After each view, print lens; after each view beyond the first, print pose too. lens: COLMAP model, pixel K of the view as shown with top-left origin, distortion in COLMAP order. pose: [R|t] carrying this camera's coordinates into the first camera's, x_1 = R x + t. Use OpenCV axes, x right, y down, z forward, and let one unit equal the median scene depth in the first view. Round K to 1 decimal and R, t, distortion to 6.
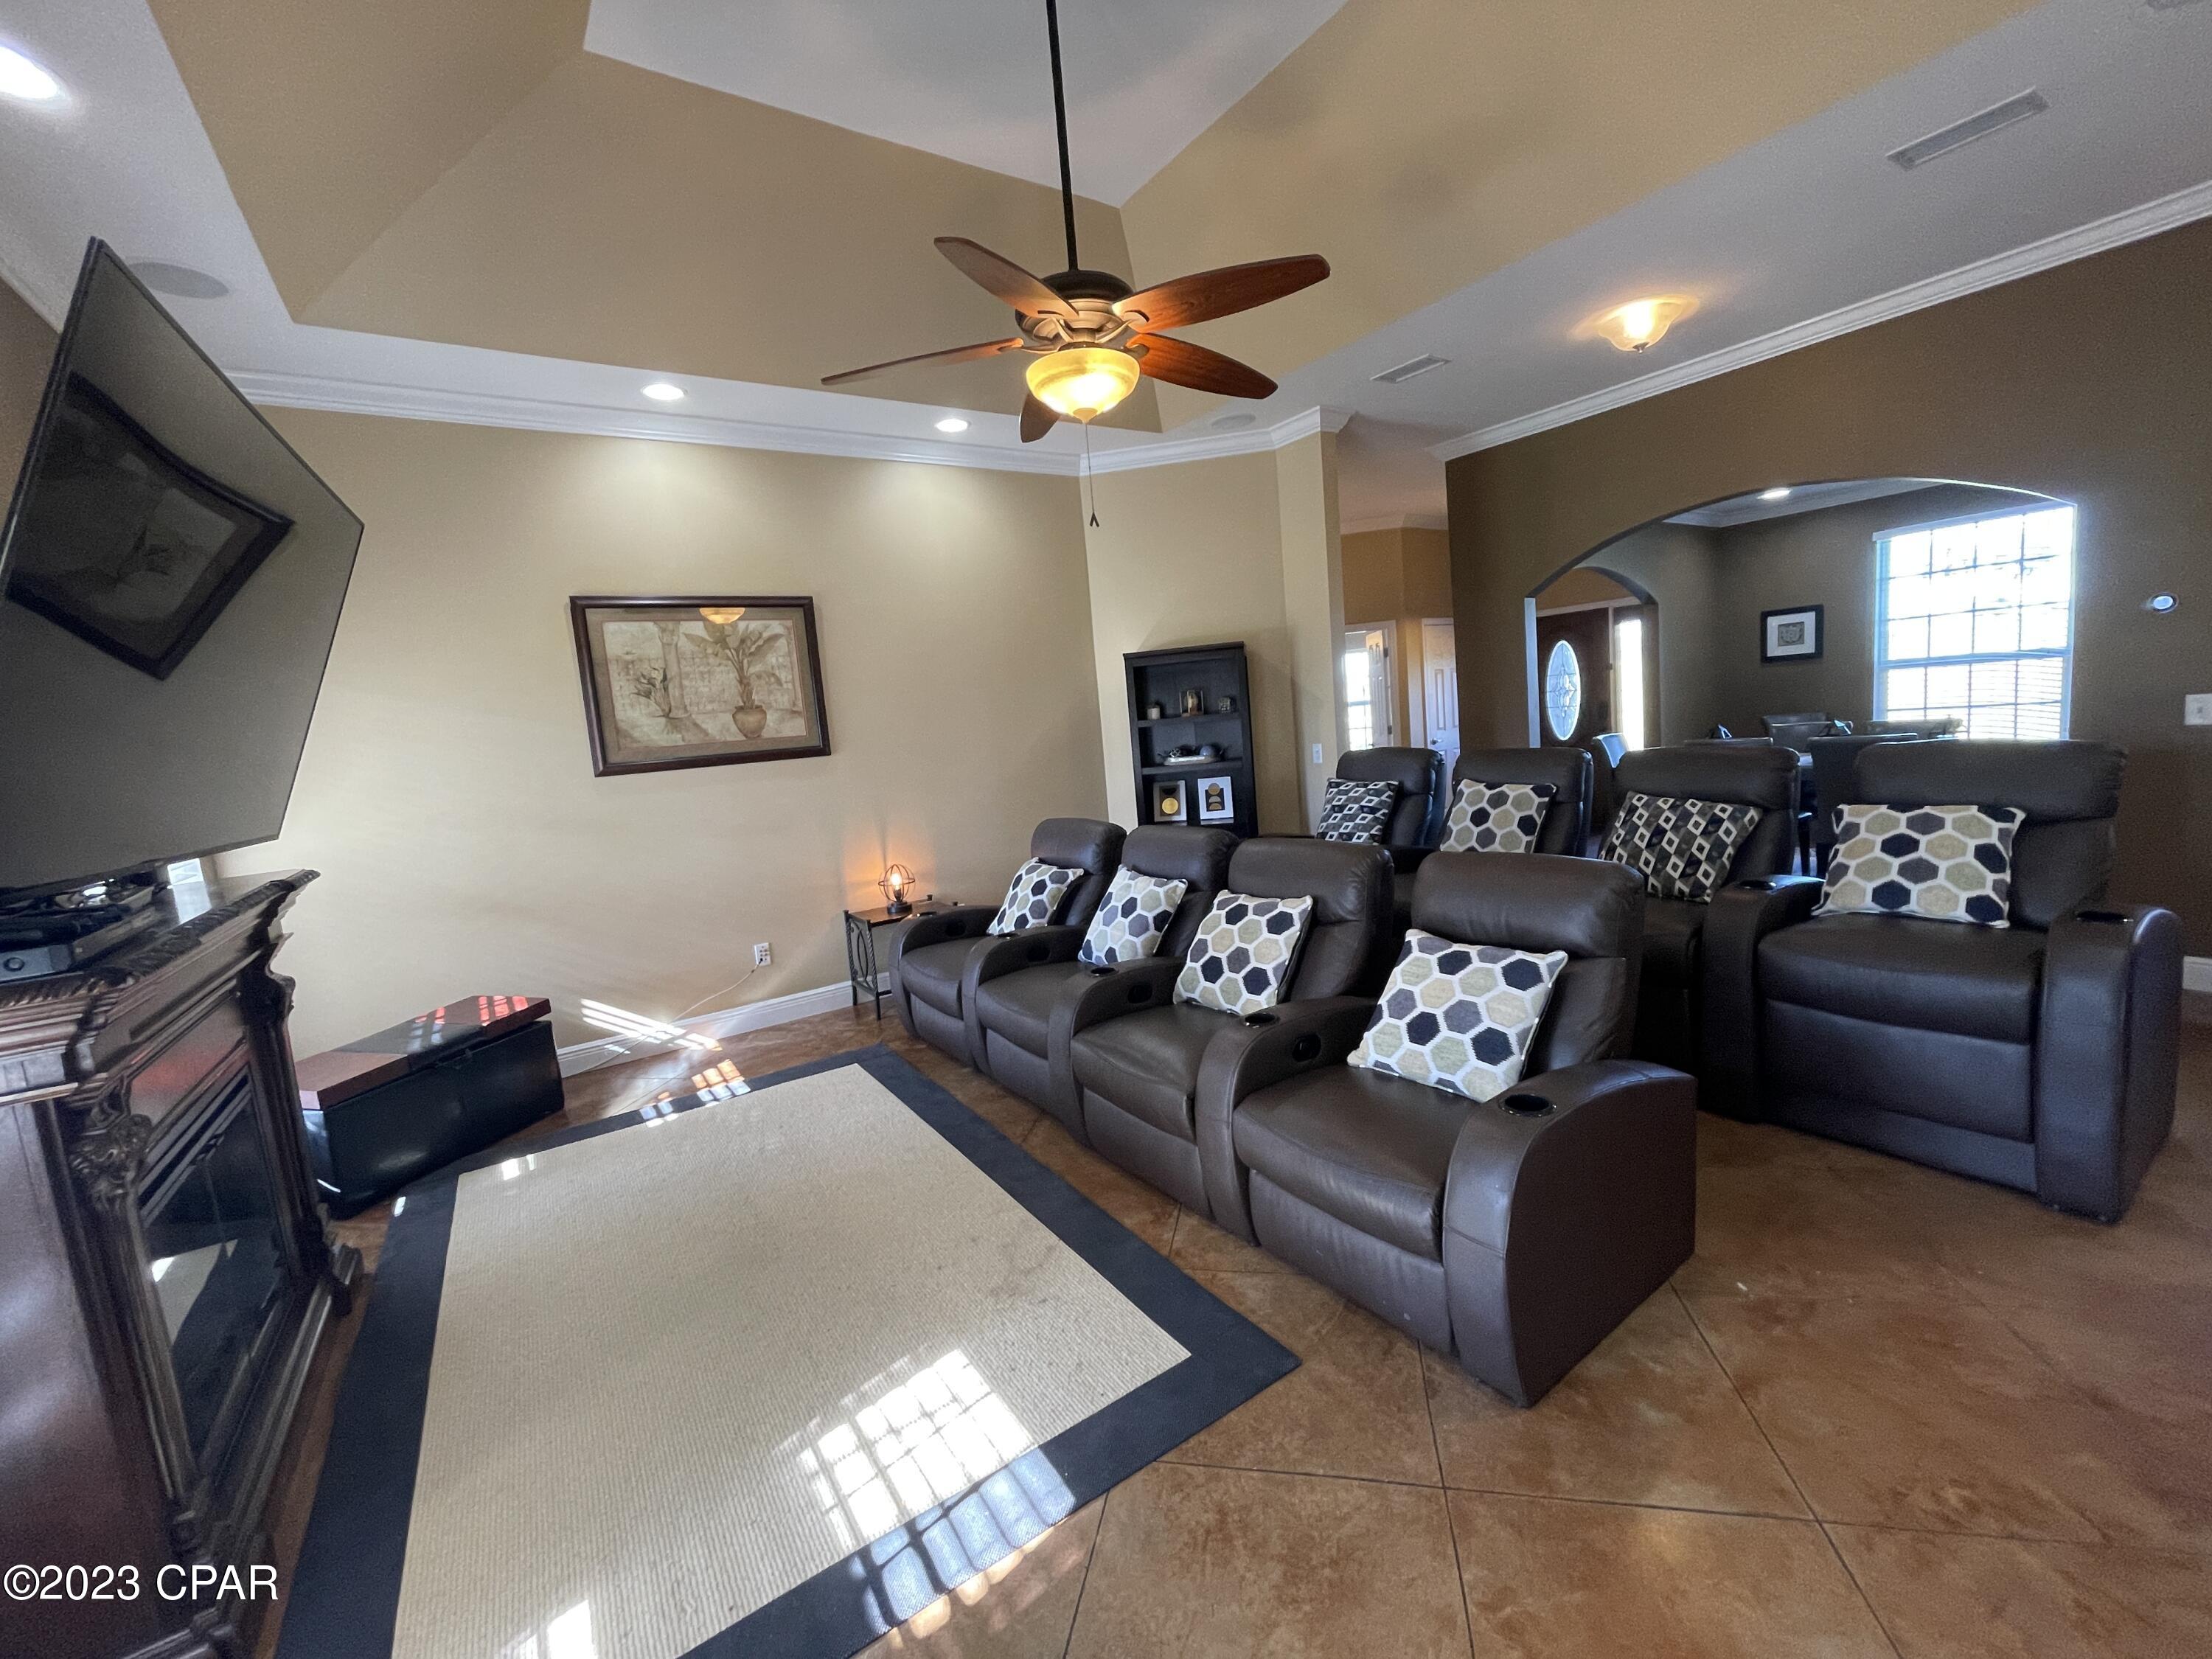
lens RADIAL K [[896.7, 0, 1110.5], [0, 896.7, 820.0], [0, 0, 1]] dist [-0.005127, 0.000426]
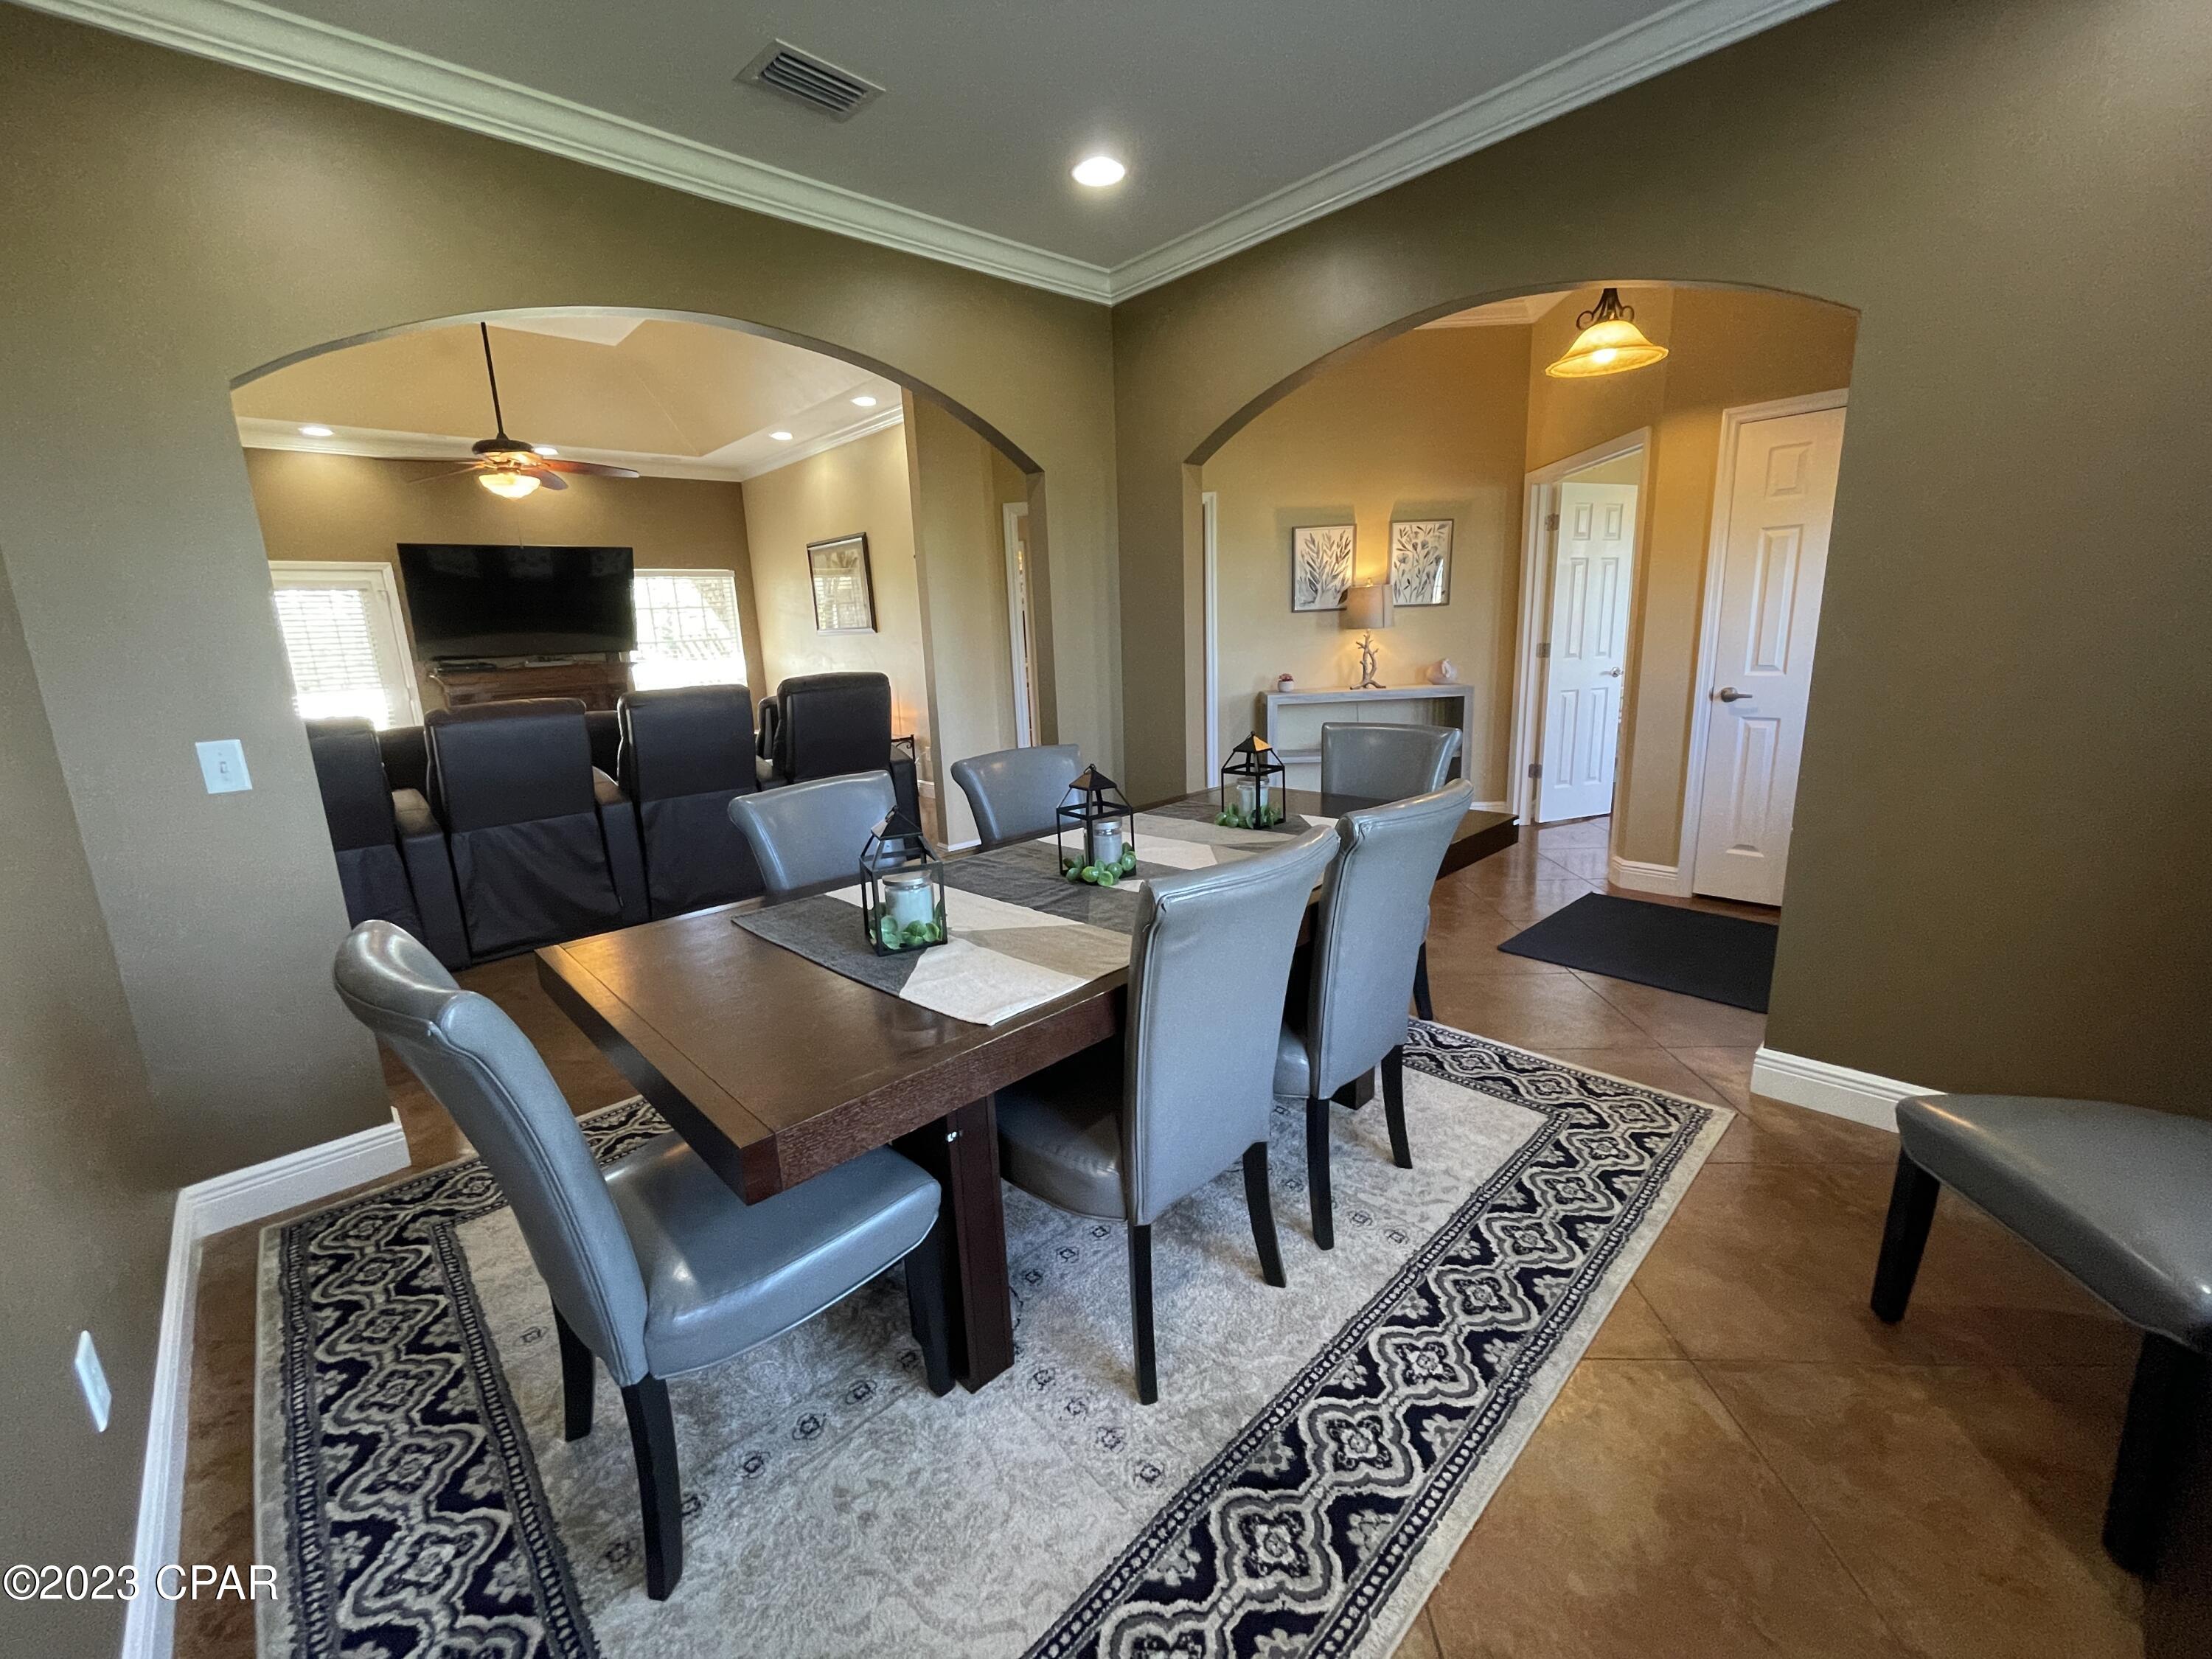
lens RADIAL K [[896.7, 0, 1101.0], [0, 896.7, 829.4], [0, 0, 1]] dist [-0.005127, 0.000426]
pose [[0.157936, 0.296470, -0.941893, 1.516951], [-0.084431, 0.954426, 0.286257, -0.253973], [0.983833, 0.034314, 0.175769, 1.240802]]
